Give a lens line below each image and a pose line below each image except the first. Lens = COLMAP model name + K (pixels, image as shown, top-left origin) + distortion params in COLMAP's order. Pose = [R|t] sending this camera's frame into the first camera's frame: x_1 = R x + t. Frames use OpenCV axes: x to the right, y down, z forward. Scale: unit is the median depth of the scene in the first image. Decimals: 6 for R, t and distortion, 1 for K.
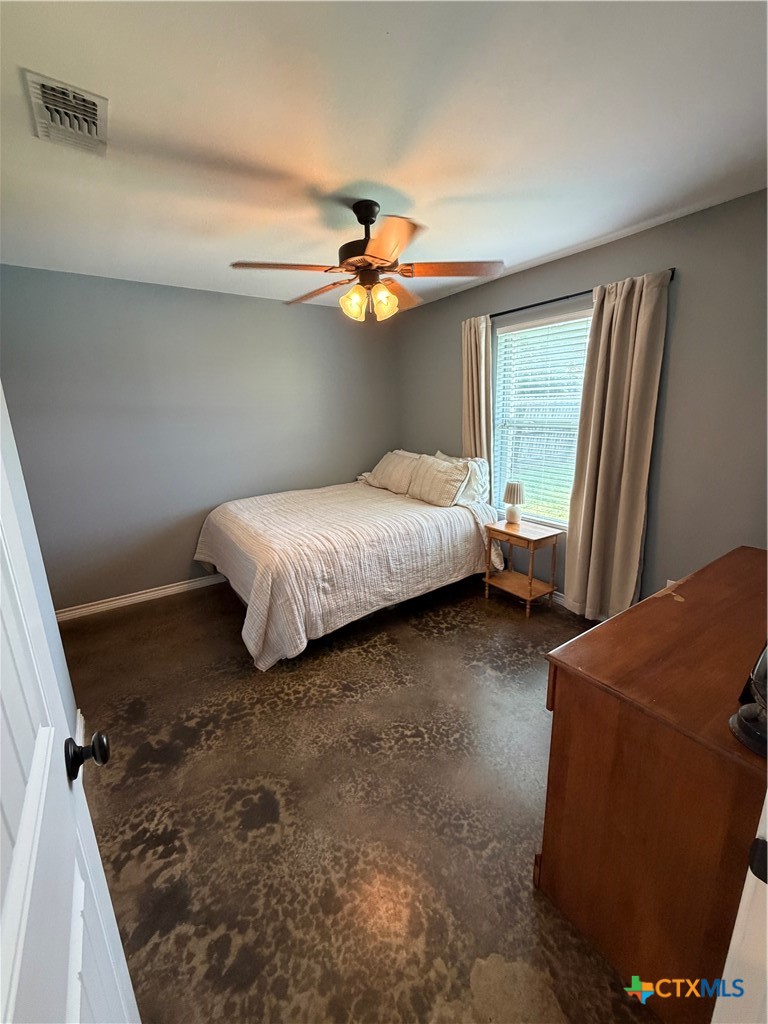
lens RADIAL K [[409.3, 0, 384.0], [0, 409.3, 505.7], [0, 0, 1]] dist [-0.000497, 0.000398]
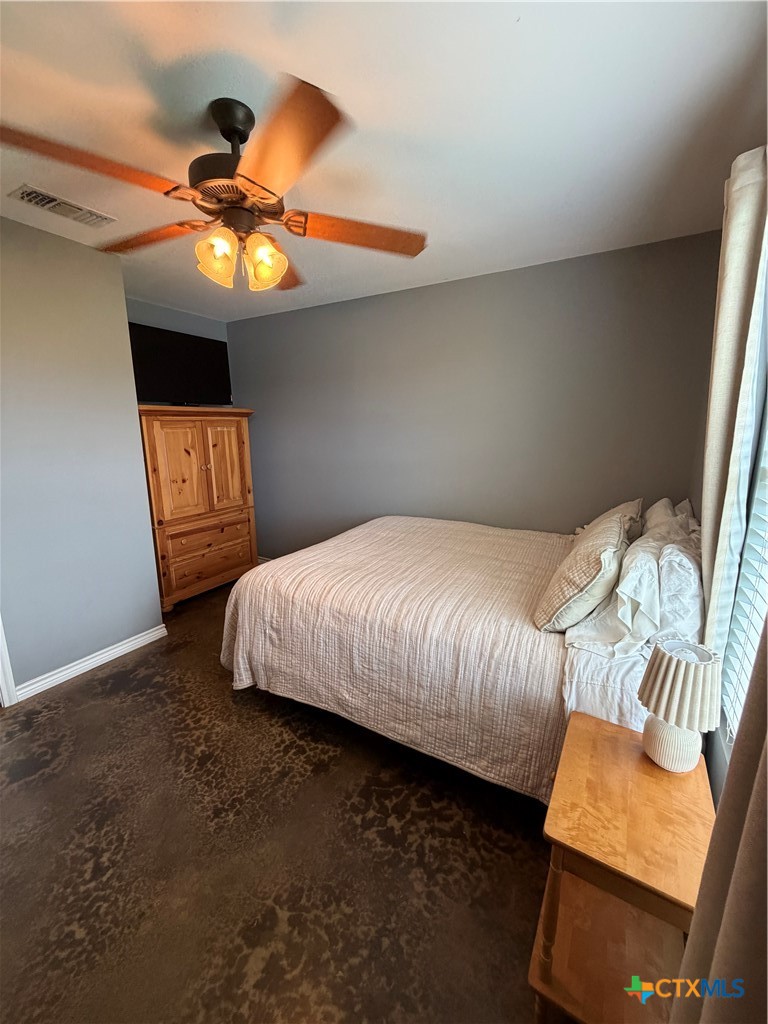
lens RADIAL K [[409.3, 0, 380.9], [0, 409.3, 509.6], [0, 0, 1]] dist [-0.000497, 0.000398]
pose [[0.413467, 0.211515, -0.885611, 0.731484], [-0.215635, 0.967721, 0.130452, -0.234286], [0.884616, 0.137032, 0.445731, 0.961756]]
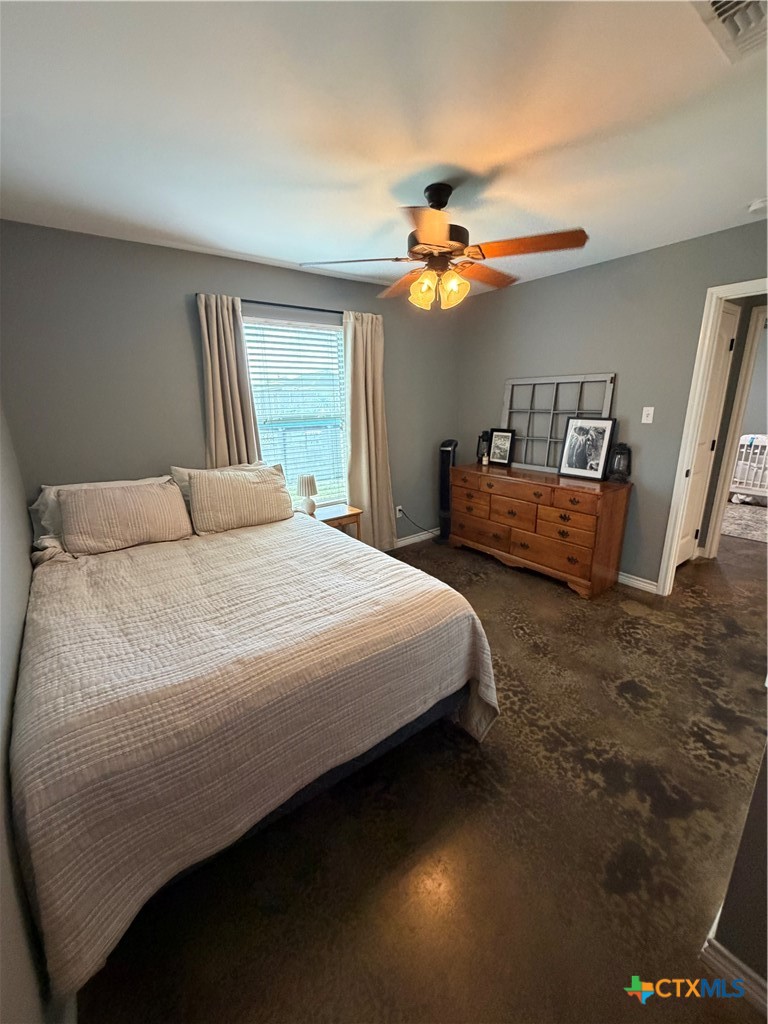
lens RADIAL K [[409.3, 0, 380.3], [0, 409.3, 507.2], [0, 0, 1]] dist [-0.000497, 0.000398]
pose [[-0.041958, -0.237628, 0.970450, -1.100012], [0.252756, 0.937186, 0.240411, -0.280000], [-0.966620, 0.255374, 0.020740, 1.244769]]
